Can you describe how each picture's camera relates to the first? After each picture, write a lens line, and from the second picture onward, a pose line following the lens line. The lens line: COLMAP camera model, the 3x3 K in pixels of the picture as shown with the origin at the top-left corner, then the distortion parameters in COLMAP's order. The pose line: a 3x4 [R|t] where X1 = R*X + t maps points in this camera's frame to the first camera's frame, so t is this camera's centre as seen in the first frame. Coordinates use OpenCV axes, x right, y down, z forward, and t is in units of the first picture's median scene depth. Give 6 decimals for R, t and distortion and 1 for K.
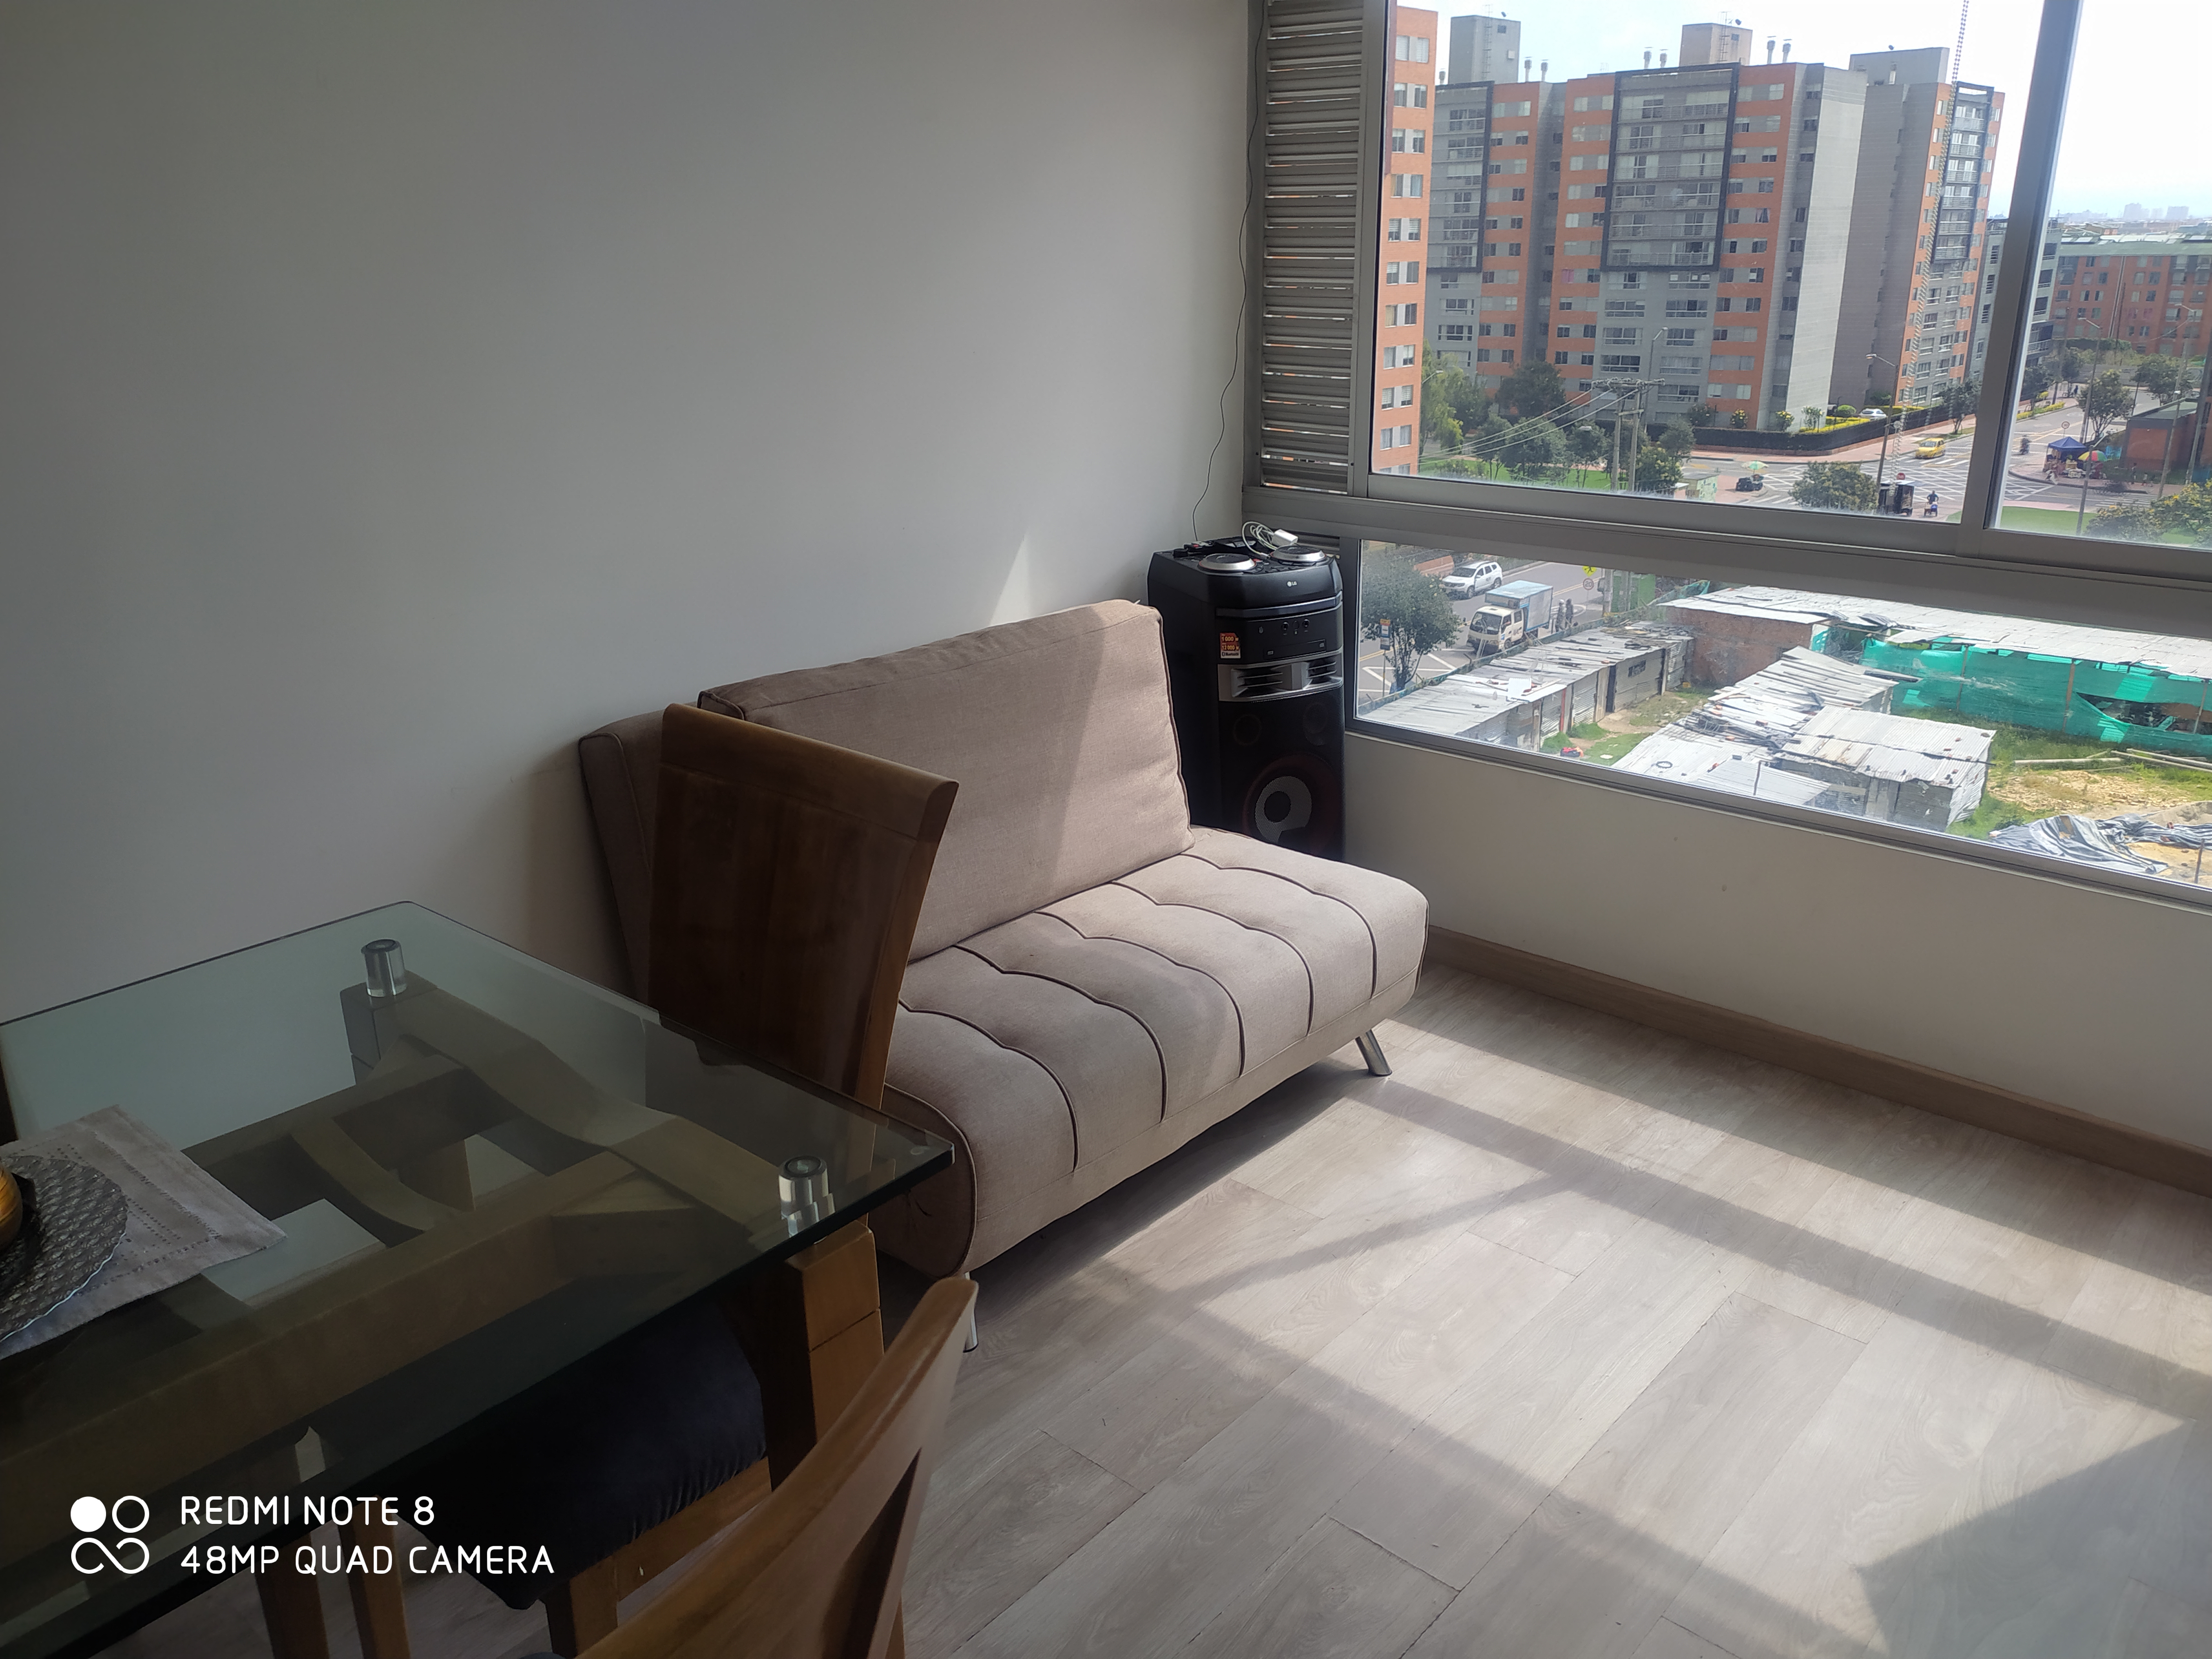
lens RADIAL K [[1688.2, 0, 1108.0], [0, 1688.2, 840.6], [0, 0, 1]] dist [0.031471, -0.023768]
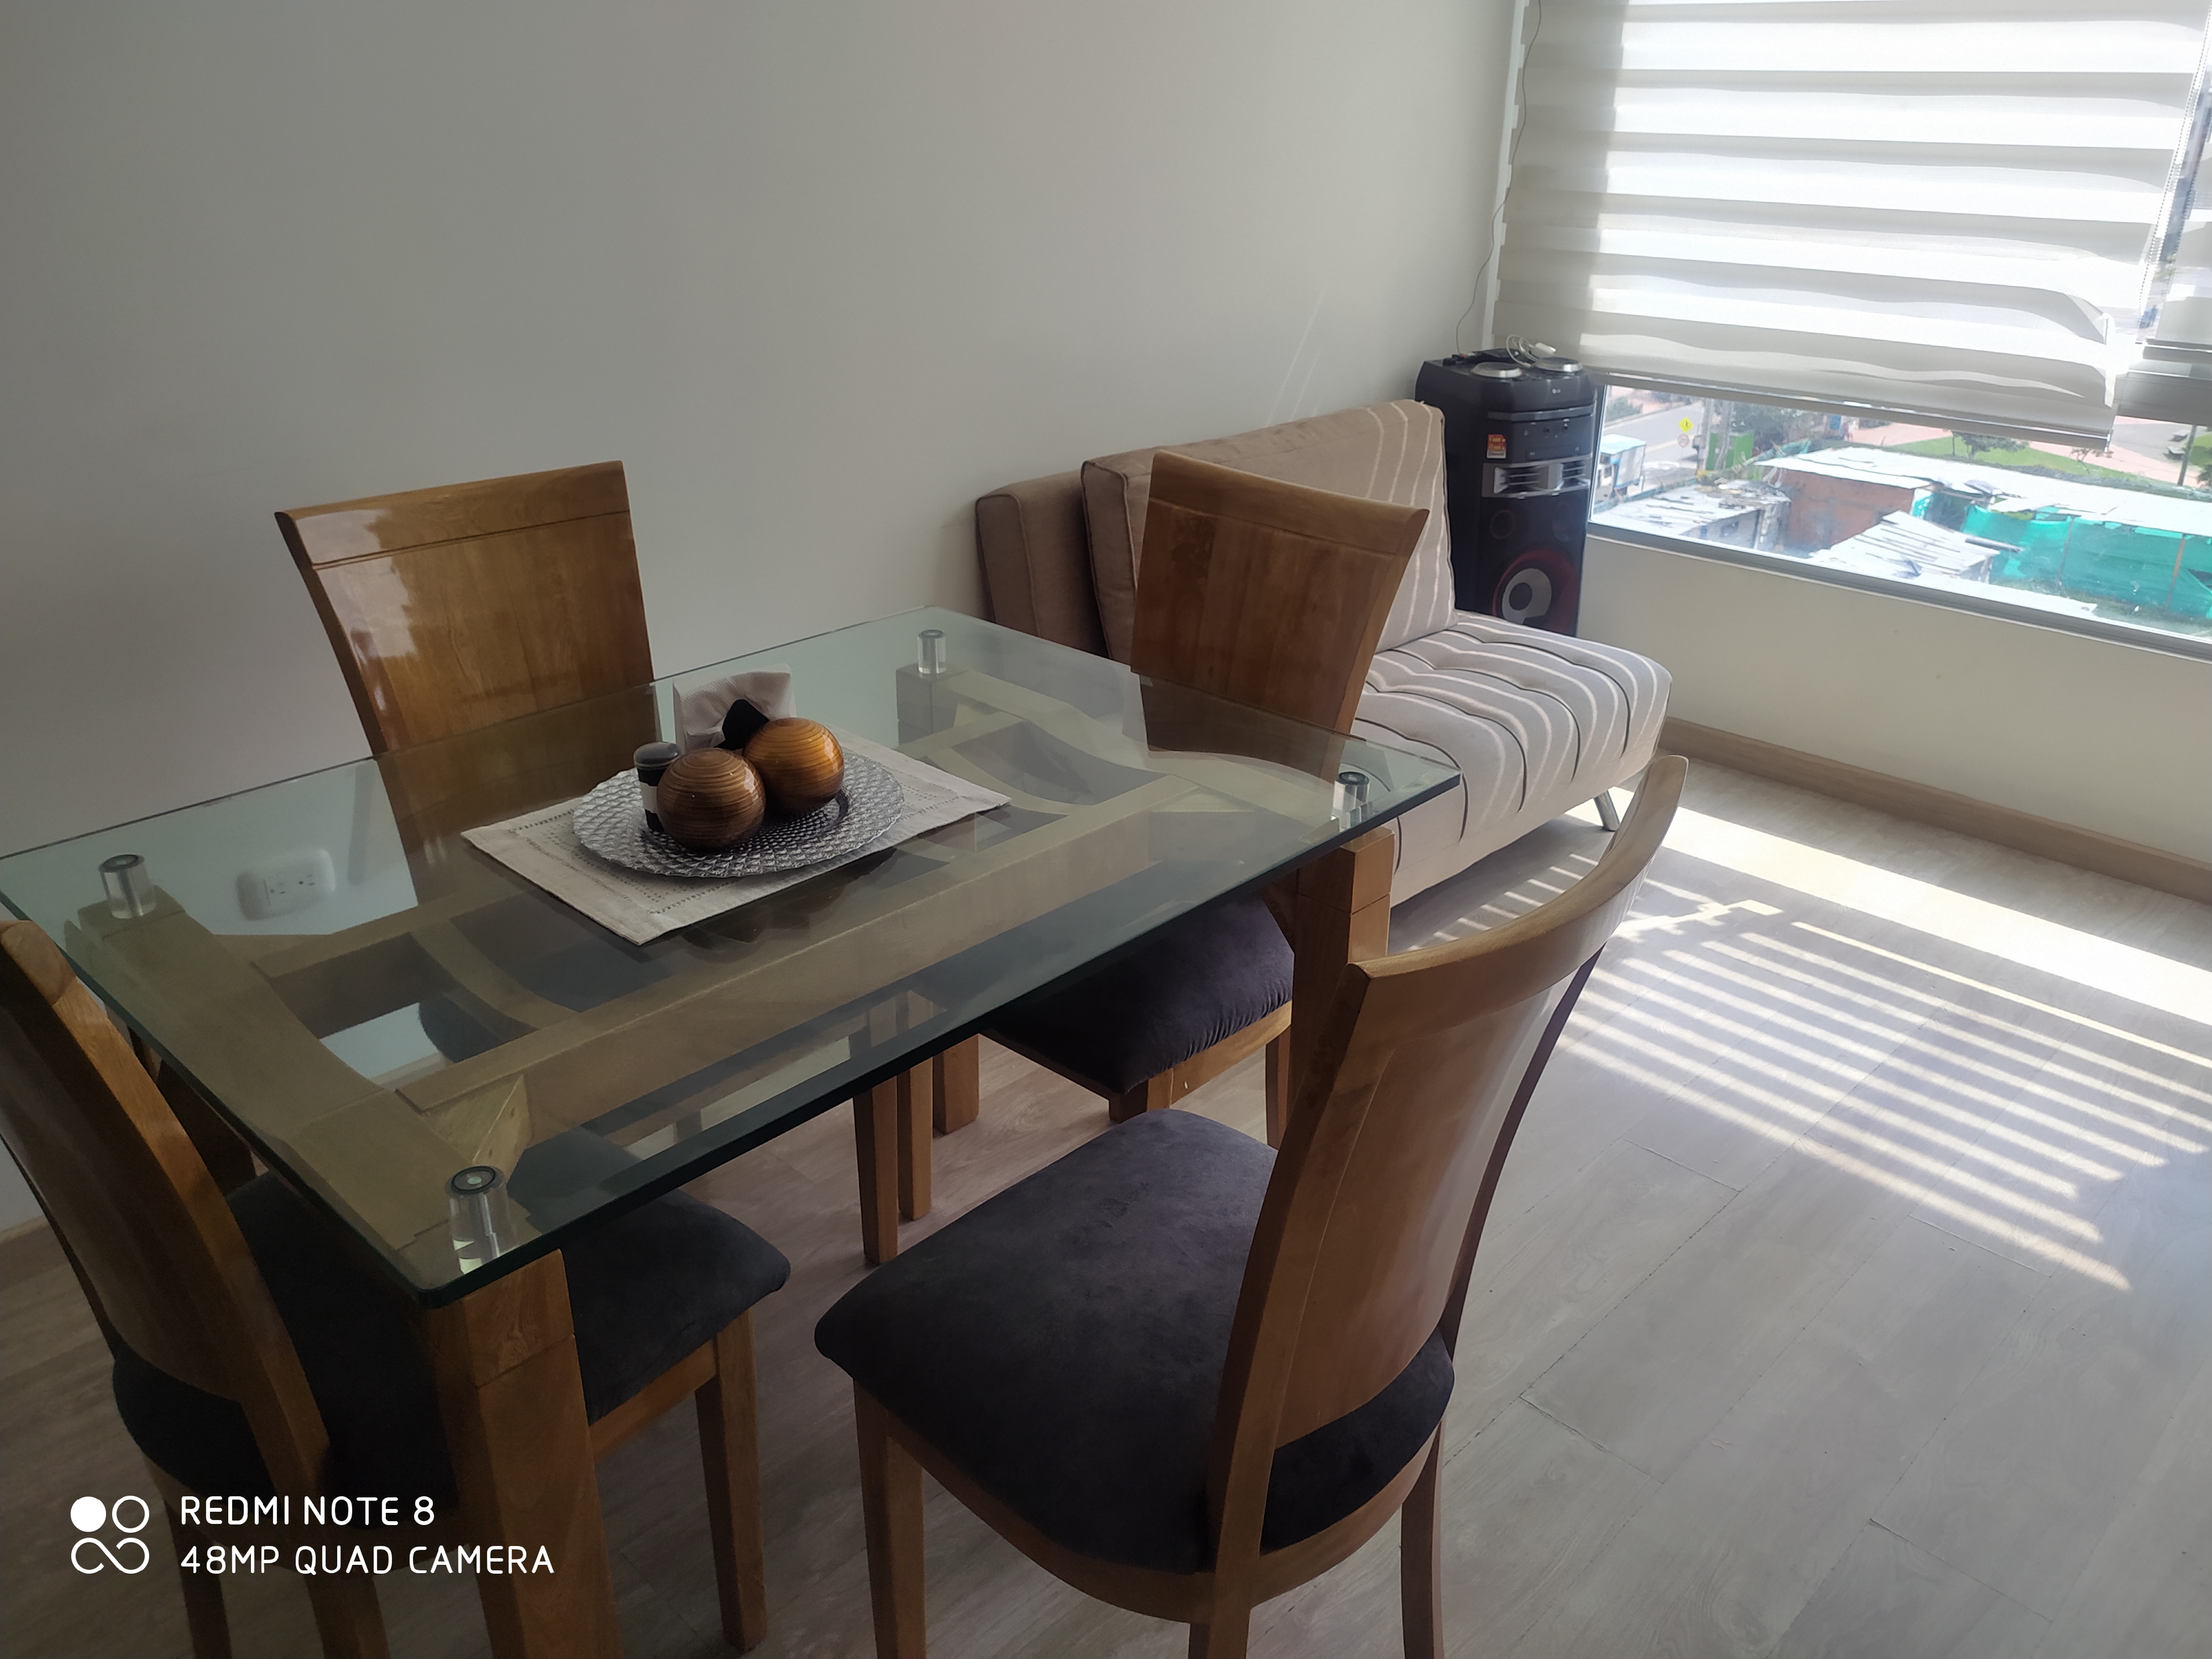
lens RADIAL K [[1688.2, 0, 1106.8], [0, 1688.2, 813.7], [0, 0, 1]] dist [0.031471, -0.023768]
pose [[0.998564, 0.039856, -0.035808, -0.127699], [-0.037084, 0.996495, 0.074987, 0.049499], [0.038671, -0.073551, 0.996541, -0.136052]]
